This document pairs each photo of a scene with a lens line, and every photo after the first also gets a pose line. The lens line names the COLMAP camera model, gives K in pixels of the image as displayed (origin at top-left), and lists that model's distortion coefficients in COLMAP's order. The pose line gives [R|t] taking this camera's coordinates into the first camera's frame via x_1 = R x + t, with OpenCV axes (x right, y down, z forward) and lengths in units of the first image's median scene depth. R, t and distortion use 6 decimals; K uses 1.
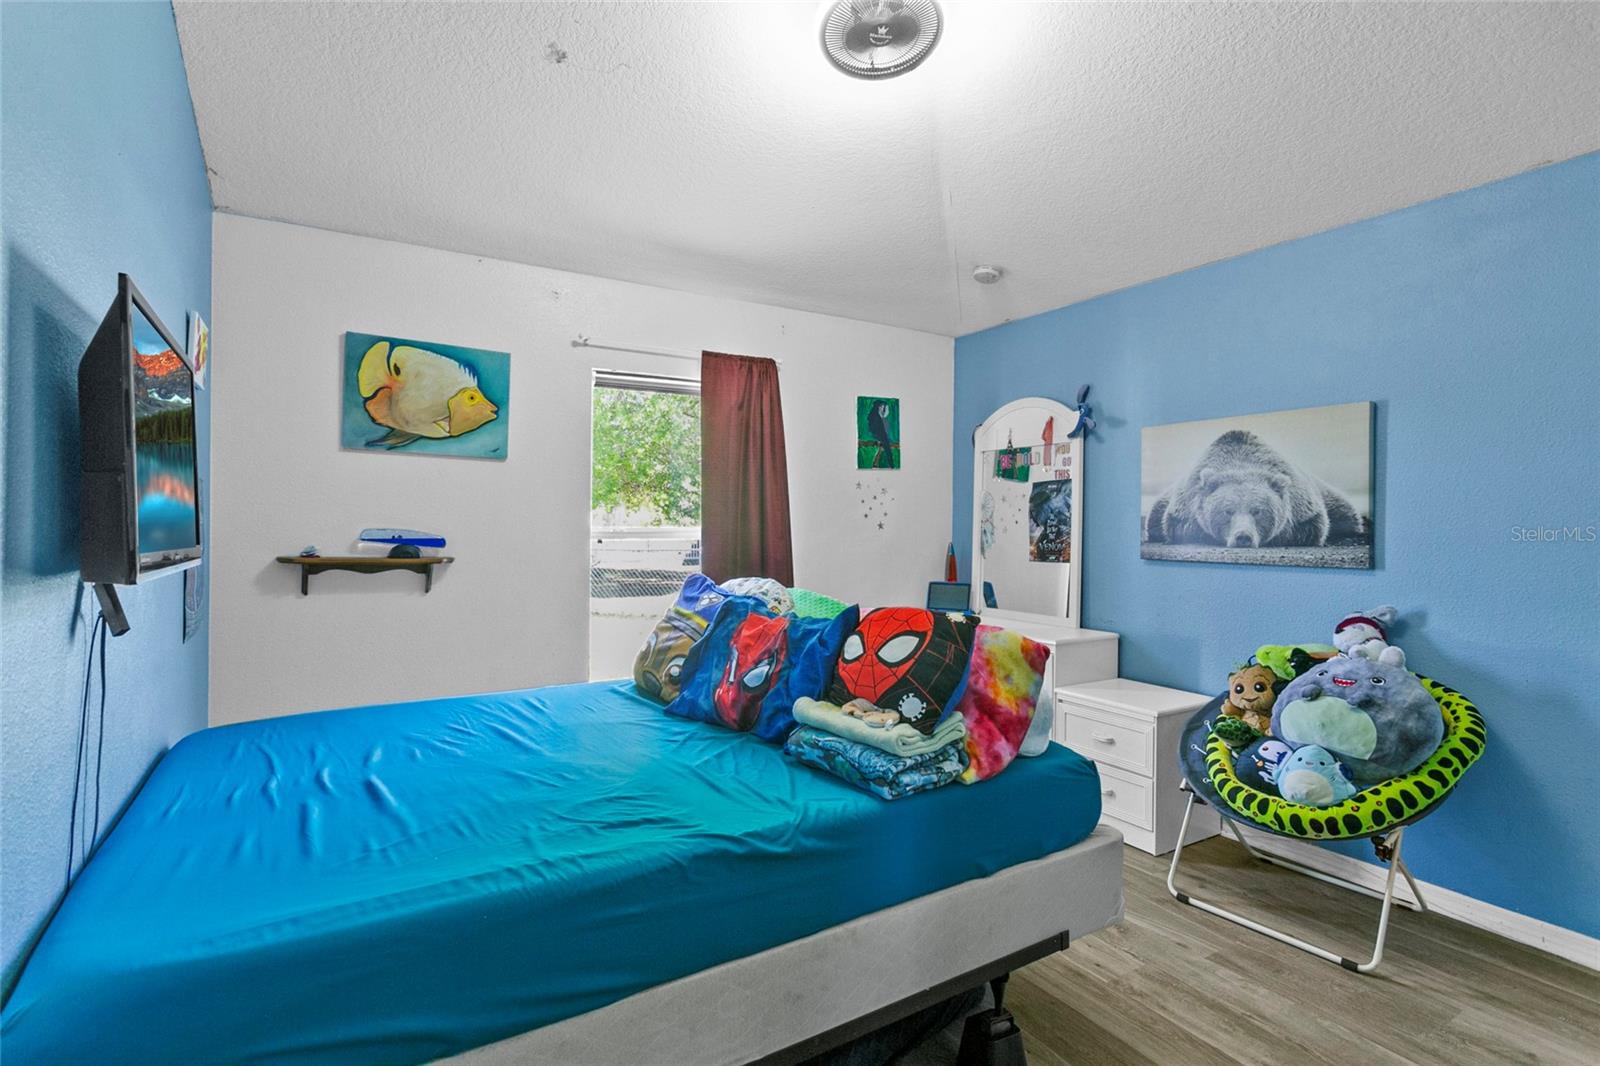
lens RADIAL K [[759.3, 0, 805.6], [0, 759.3, 531.6], [0, 0, 1]] dist [-0.002458, 0.004056]
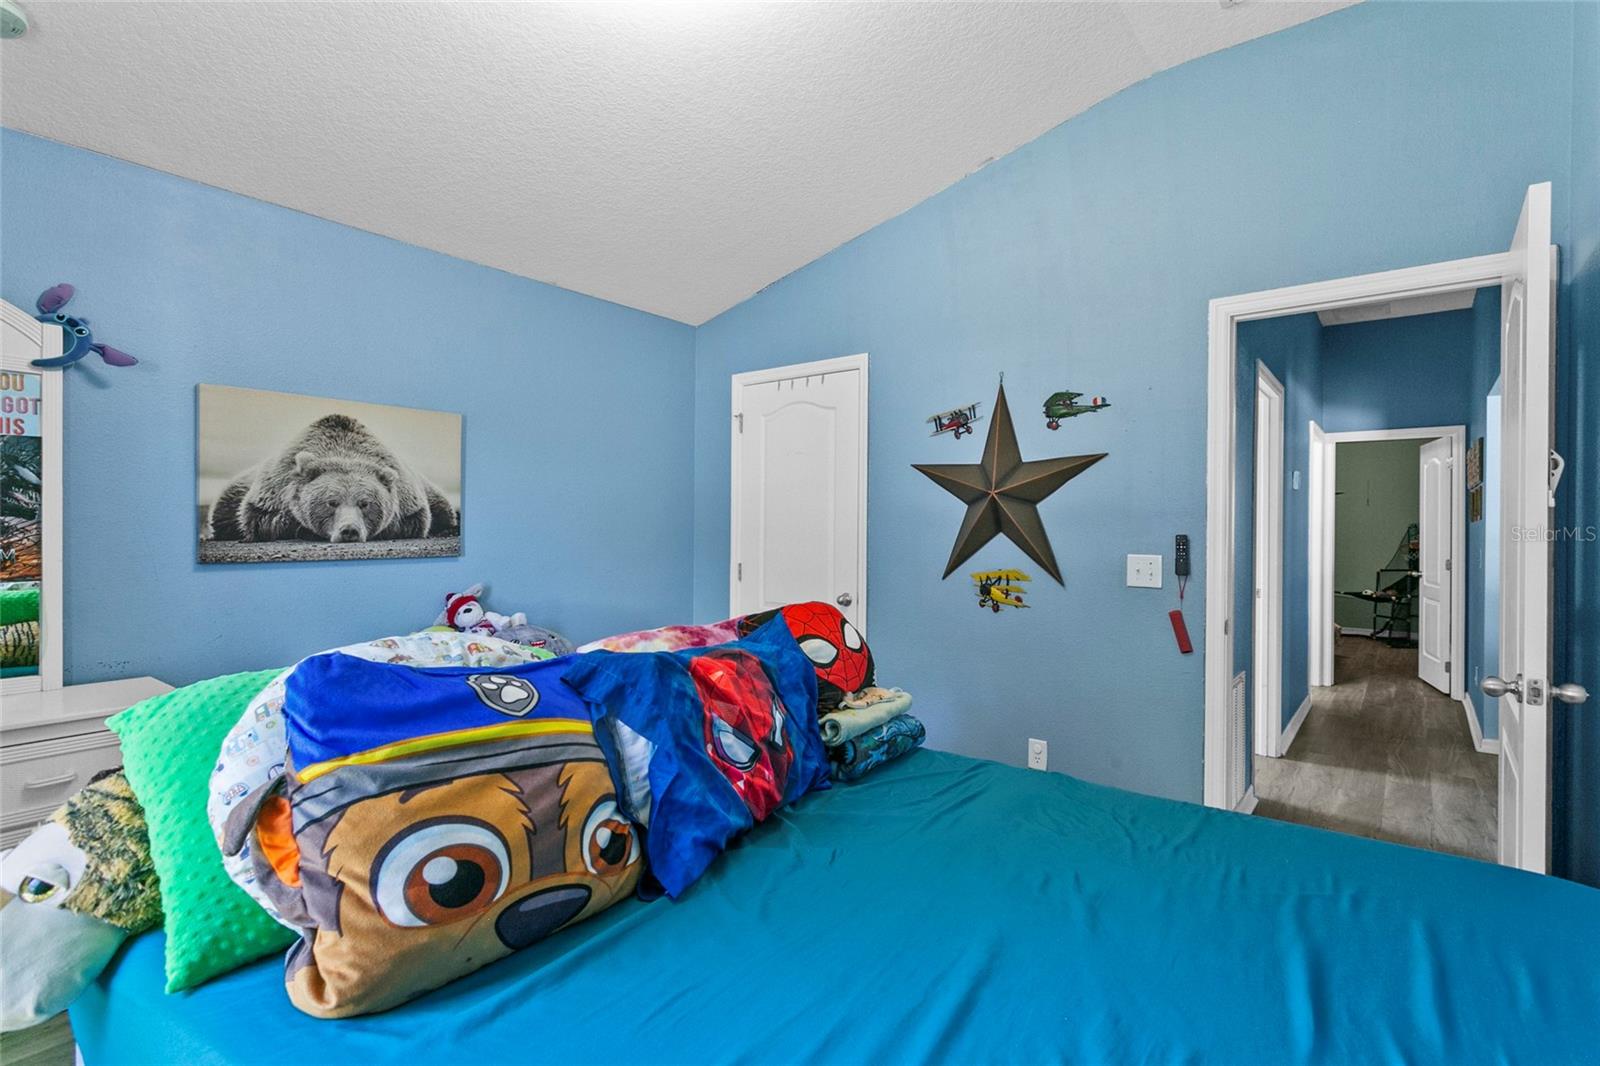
lens RADIAL K [[759.3, 0, 806.4], [0, 759.3, 528.3], [0, 0, 1]] dist [-0.002458, 0.004056]
pose [[-0.325402, -0.013120, 0.945485, -0.496528], [-0.000455, 0.999906, 0.013719, -0.009322], [-0.945576, 0.004034, -0.325377, 0.782653]]
